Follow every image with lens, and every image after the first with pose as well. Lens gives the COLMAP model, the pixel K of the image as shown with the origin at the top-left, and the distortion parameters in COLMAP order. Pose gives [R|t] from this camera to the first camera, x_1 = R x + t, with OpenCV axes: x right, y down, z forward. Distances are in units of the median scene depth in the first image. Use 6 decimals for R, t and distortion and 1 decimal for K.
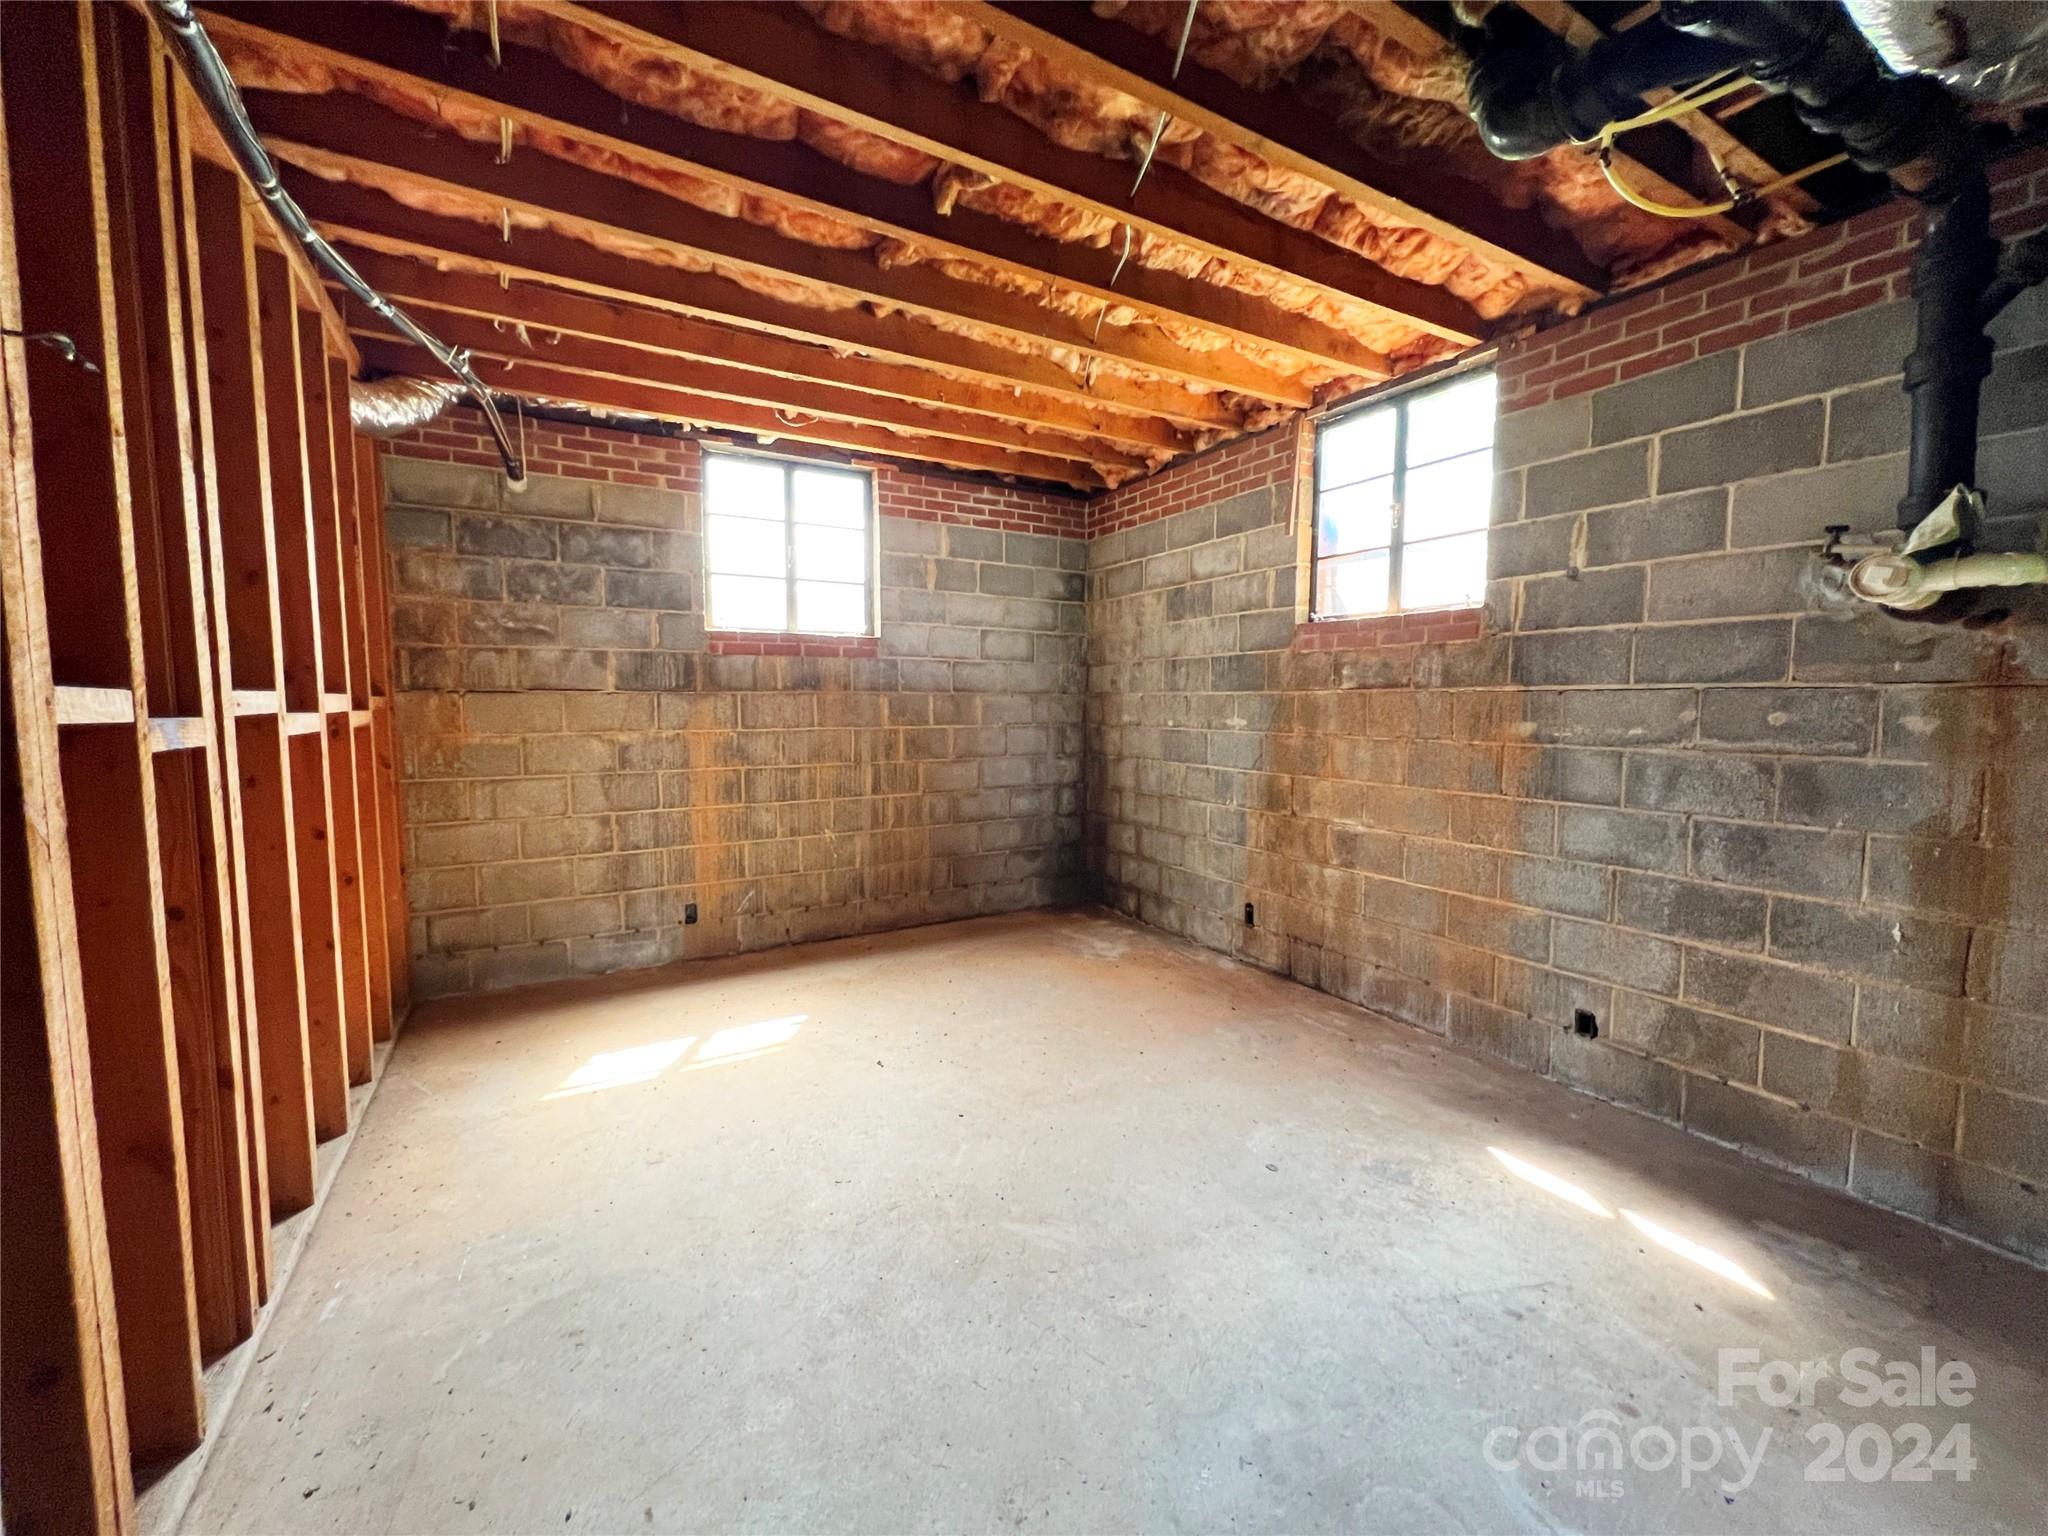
lens RADIAL K [[815.7, 0, 1026.9], [0, 815.7, 763.1], [0, 0, 1]] dist [-0.002664, 0.000441]
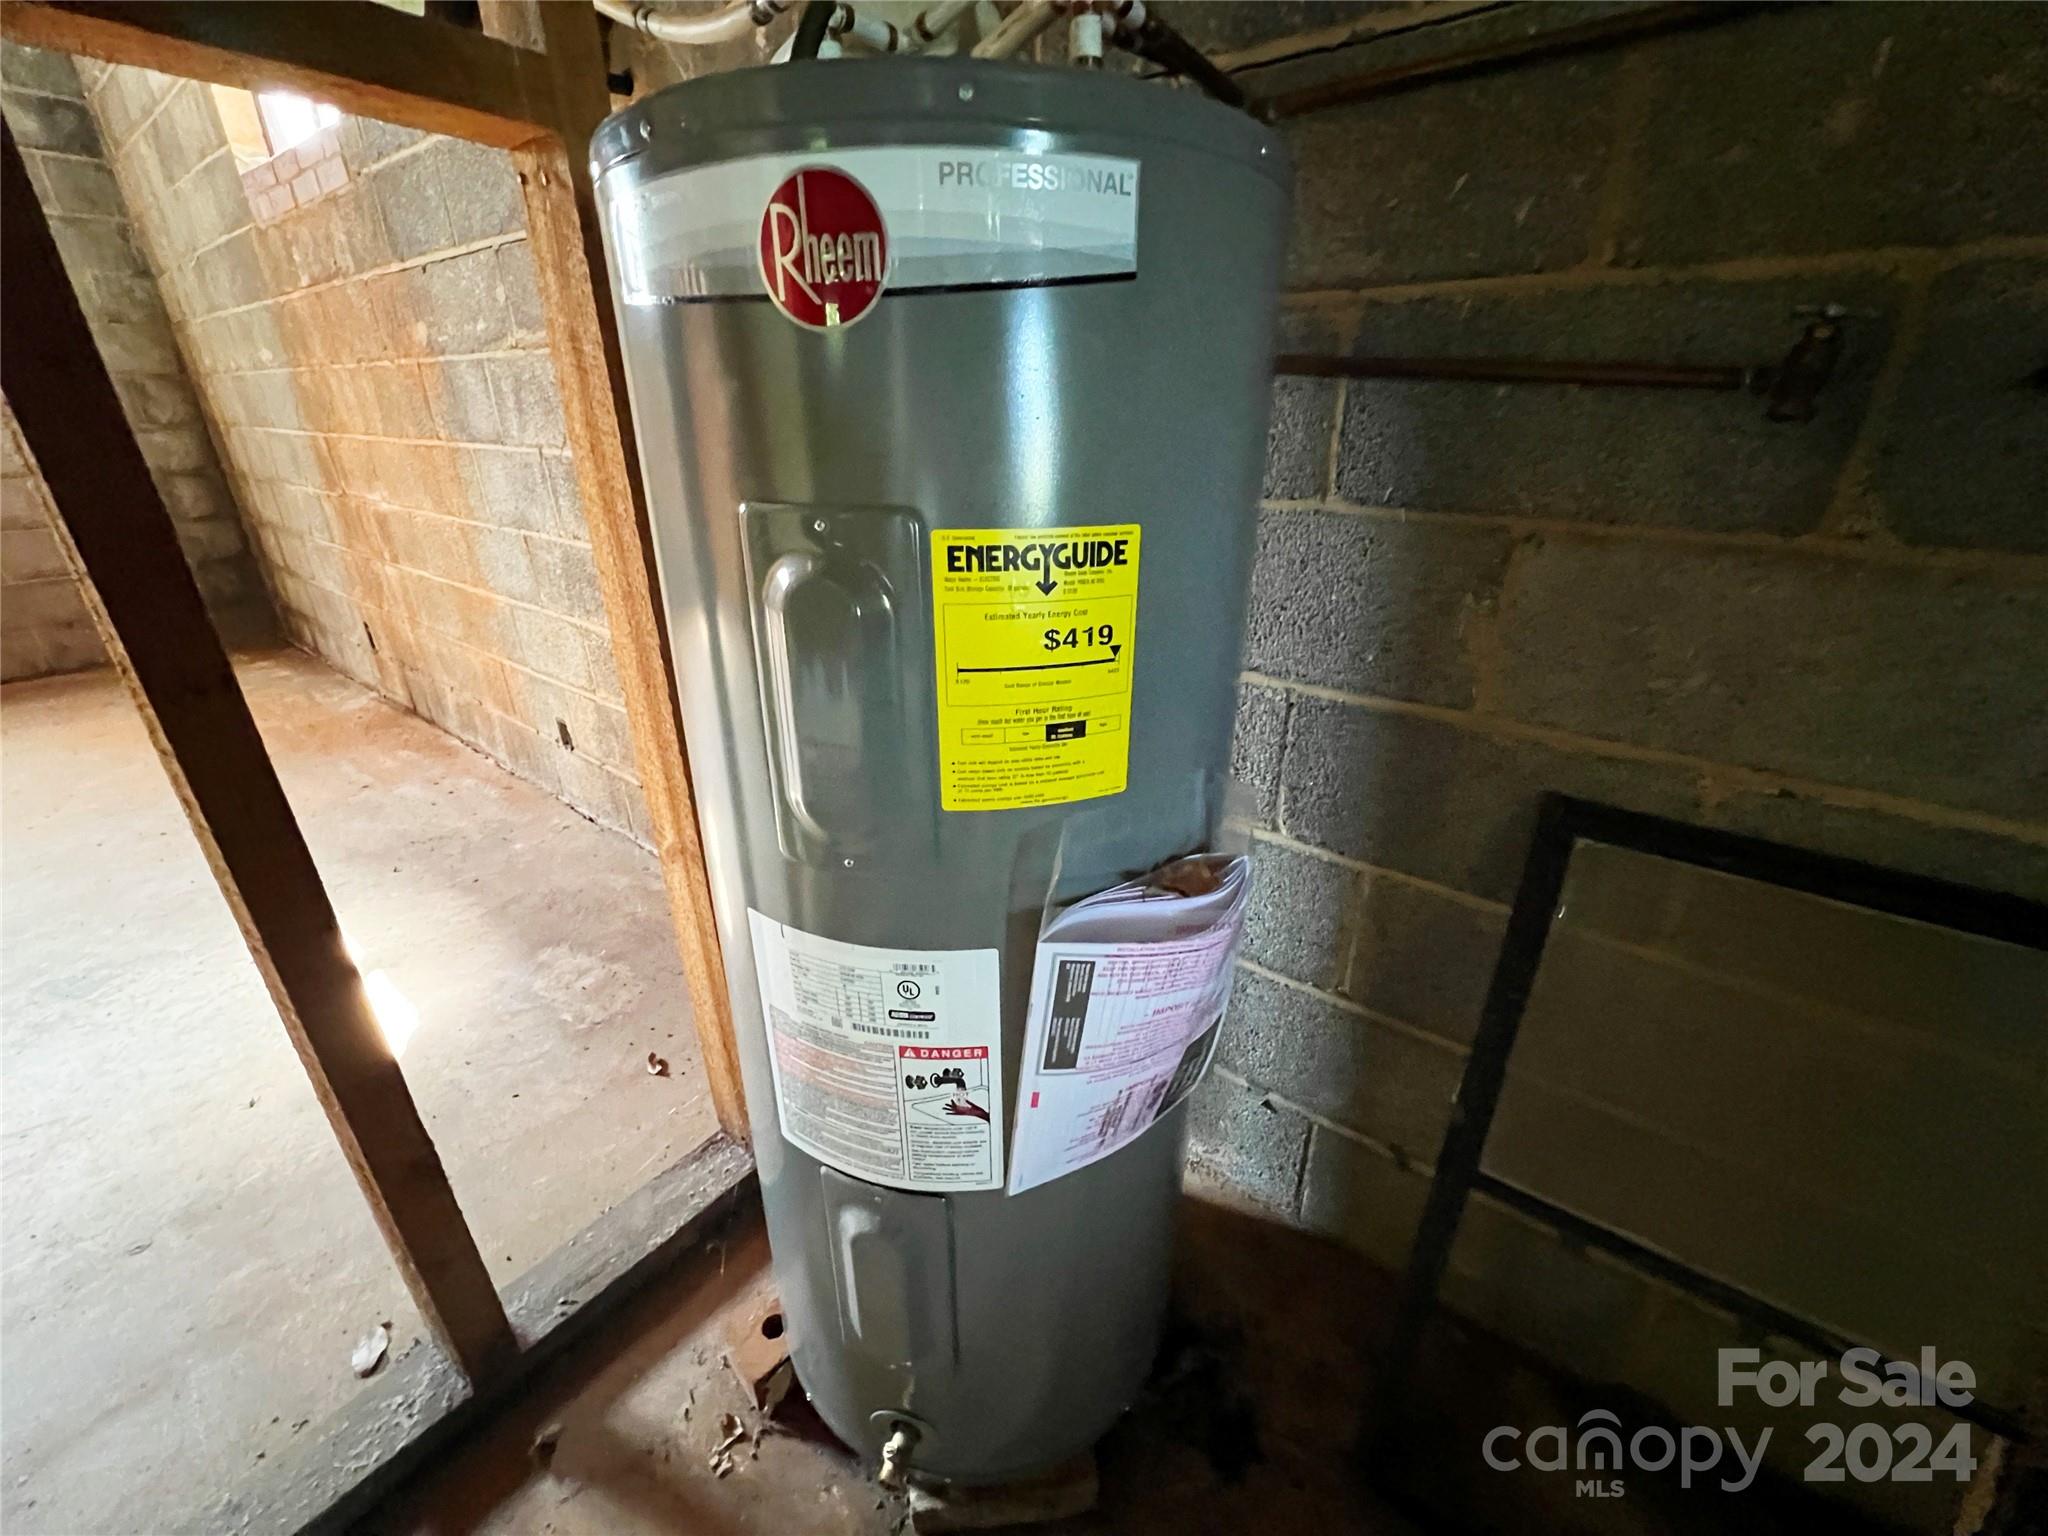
lens RADIAL K [[814.8, 0, 1018.0], [0, 814.8, 766.7], [0, 0, 1]] dist [0.004420, 0.000978]
pose [[0.927638, -0.150267, 0.341917, 0.662784], [0.027334, 0.940349, 0.339111, 0.068531], [-0.372478, -0.305227, 0.876411, 0.082252]]
